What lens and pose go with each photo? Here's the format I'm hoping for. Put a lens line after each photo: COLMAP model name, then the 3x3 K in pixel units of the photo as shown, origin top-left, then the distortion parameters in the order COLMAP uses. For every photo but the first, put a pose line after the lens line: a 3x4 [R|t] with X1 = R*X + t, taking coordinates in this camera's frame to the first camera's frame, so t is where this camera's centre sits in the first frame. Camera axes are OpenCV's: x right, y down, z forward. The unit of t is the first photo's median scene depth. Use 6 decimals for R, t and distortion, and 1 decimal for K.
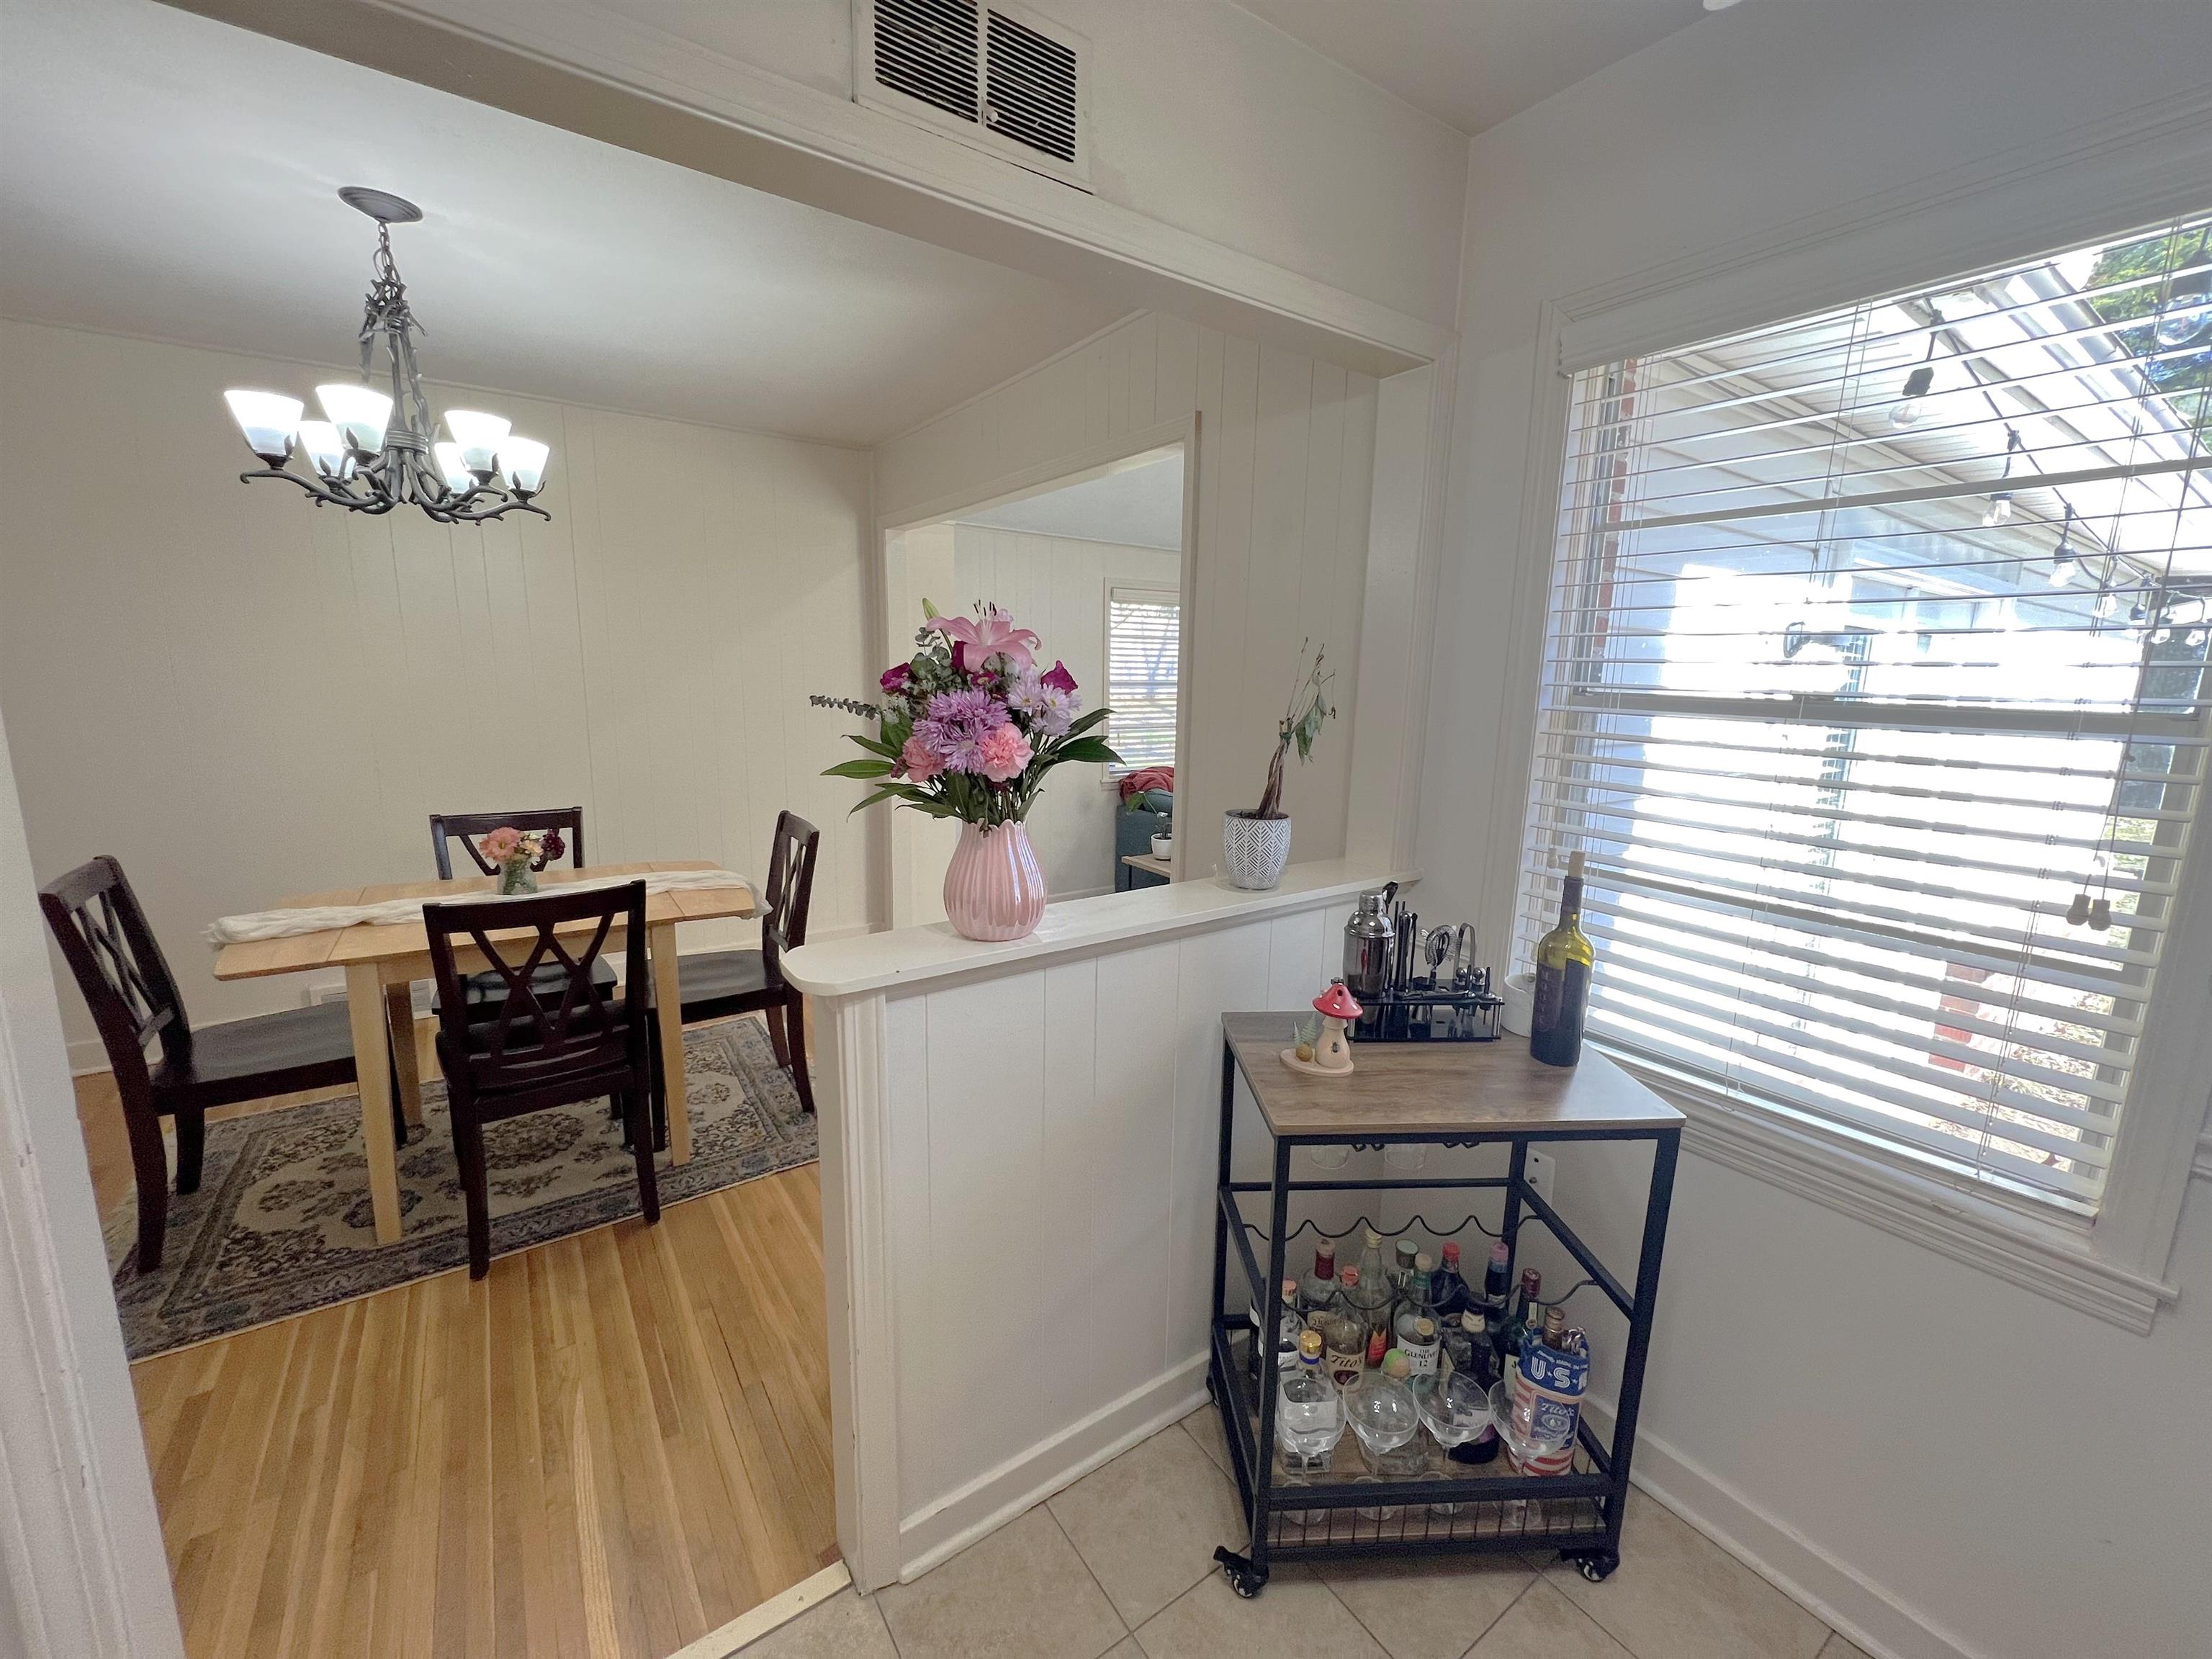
lens RADIAL K [[884.9, 0, 1102.9], [0, 884.9, 819.2], [0, 0, 1]] dist [0.017738, 0.000073]
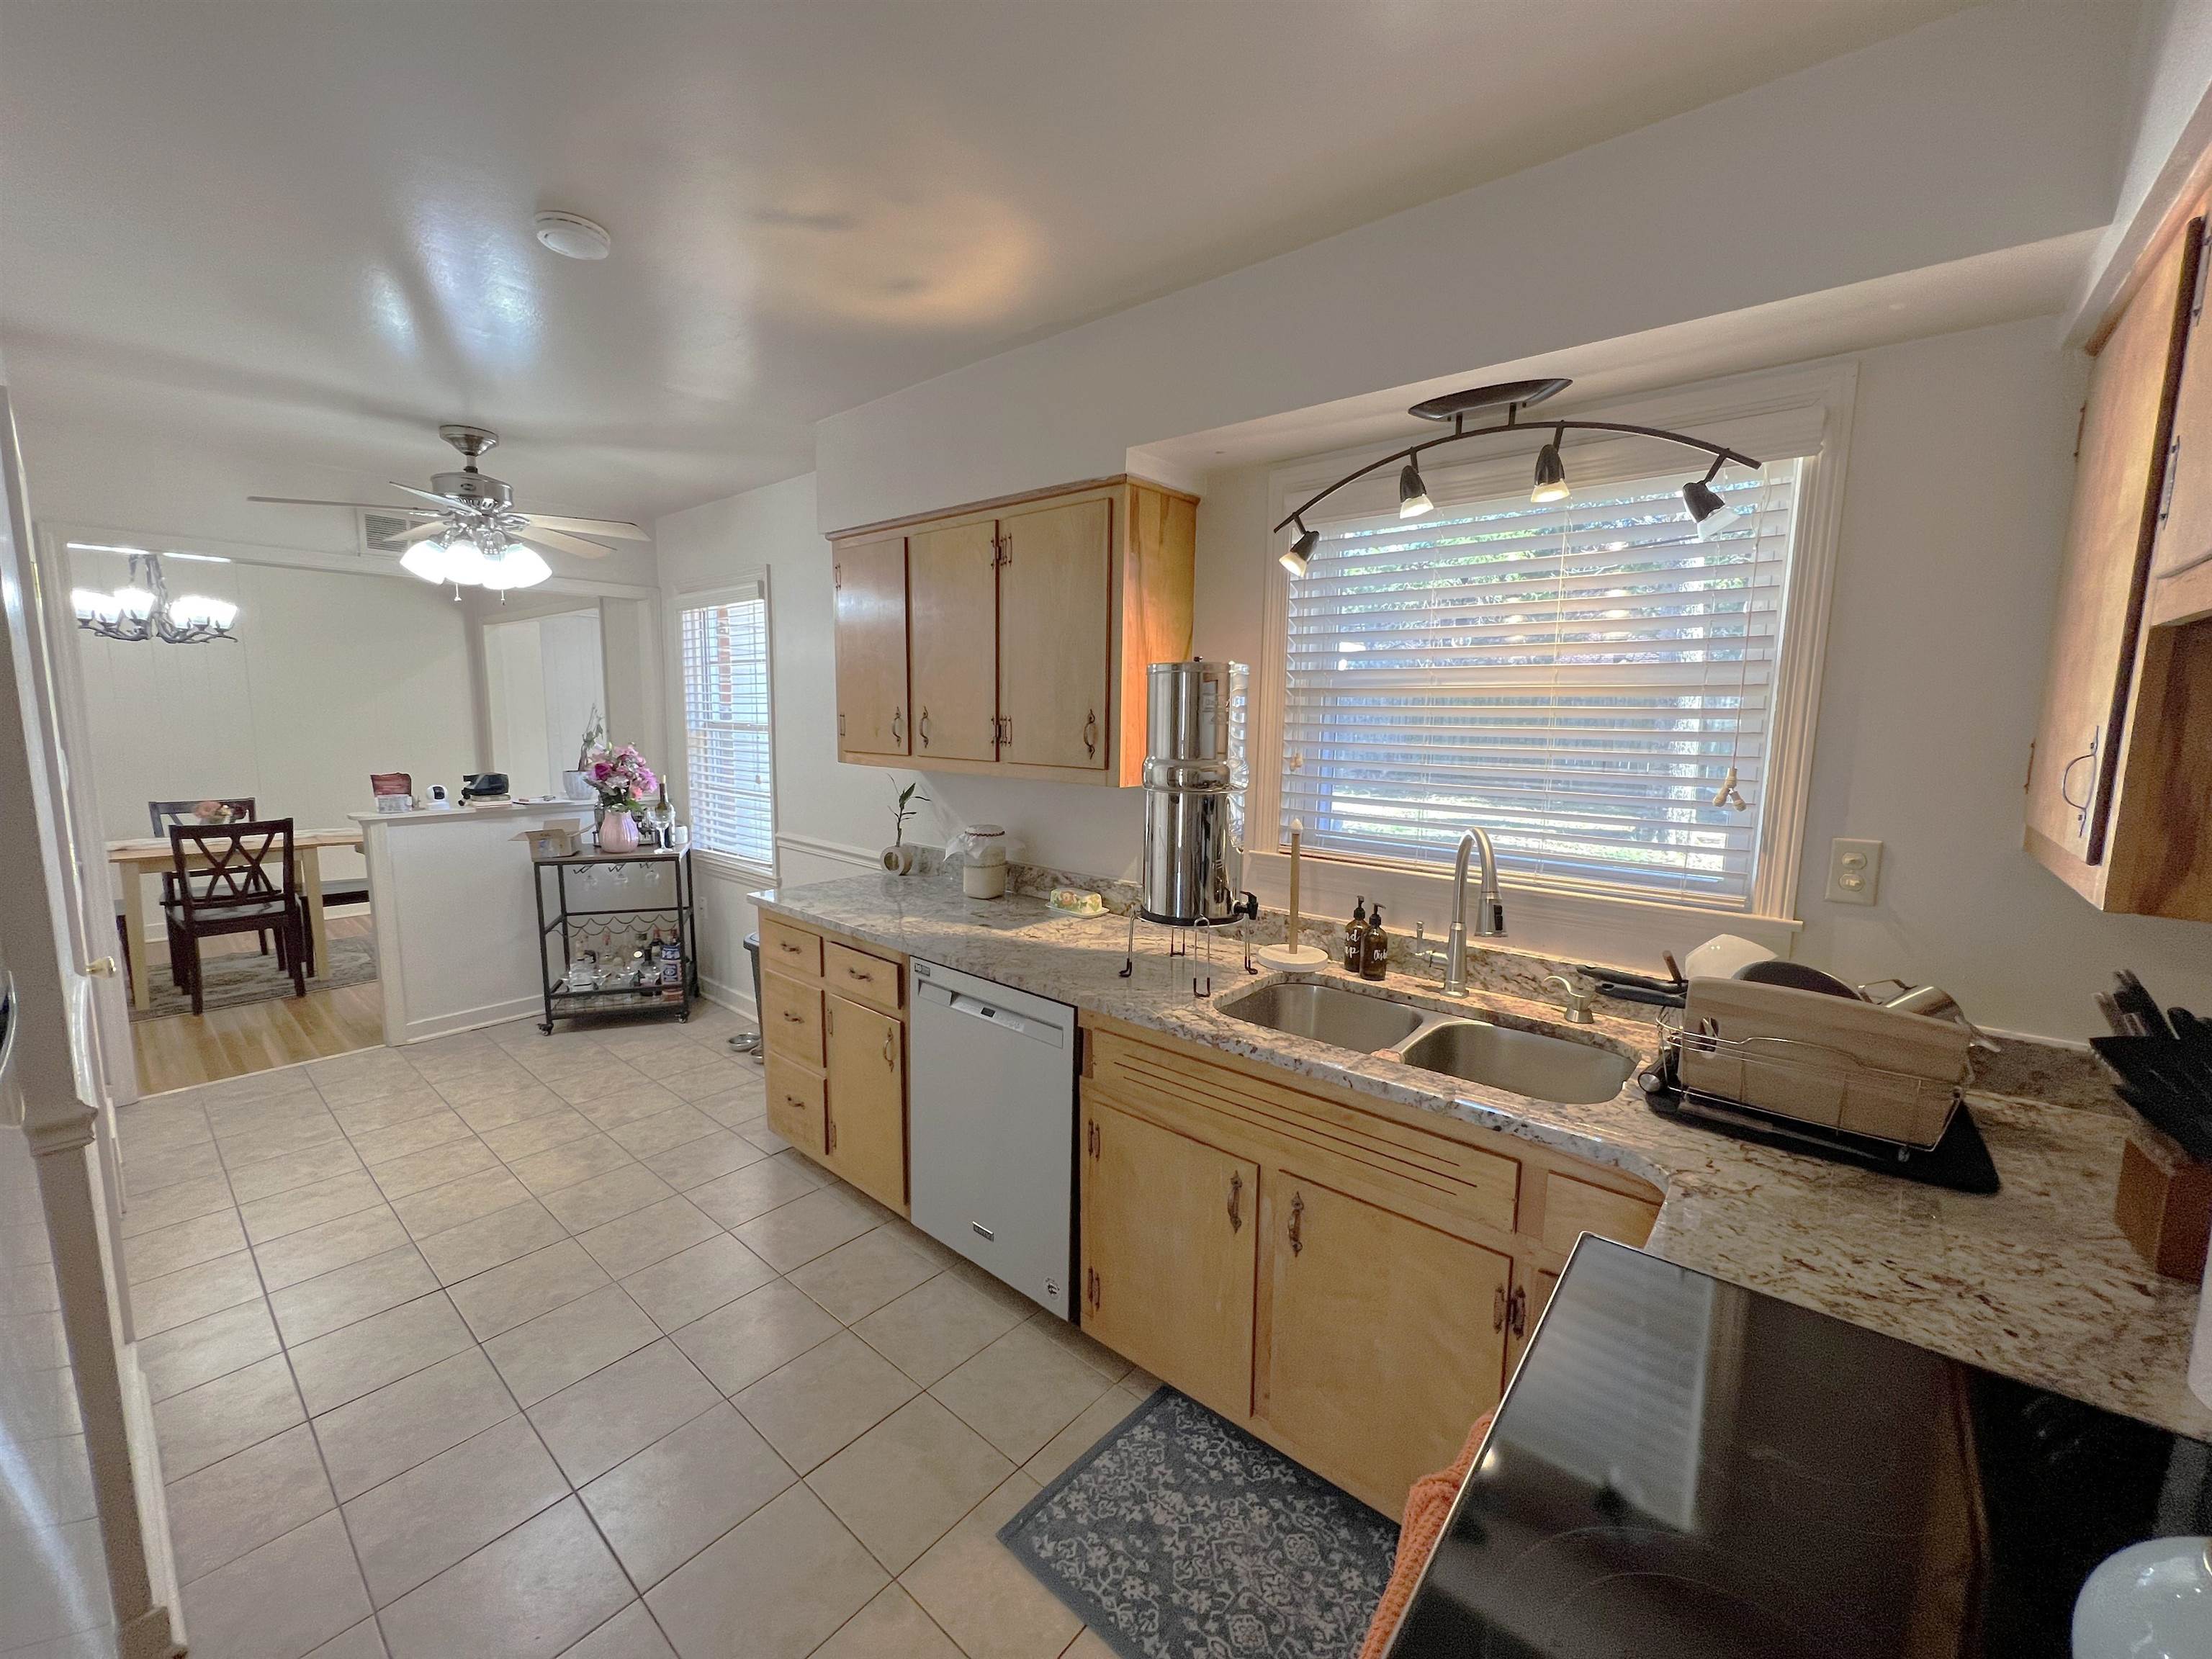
lens RADIAL K [[877.4, 0, 1107.5], [0, 877.4, 821.0], [0, 0, 1]] dist [-0.015806, -0.000026]
pose [[0.964179, -0.047756, 0.260920, 0.820041], [0.059163, 0.997598, -0.036035, 0.279832], [-0.258572, 0.050181, 0.964688, -1.487142]]
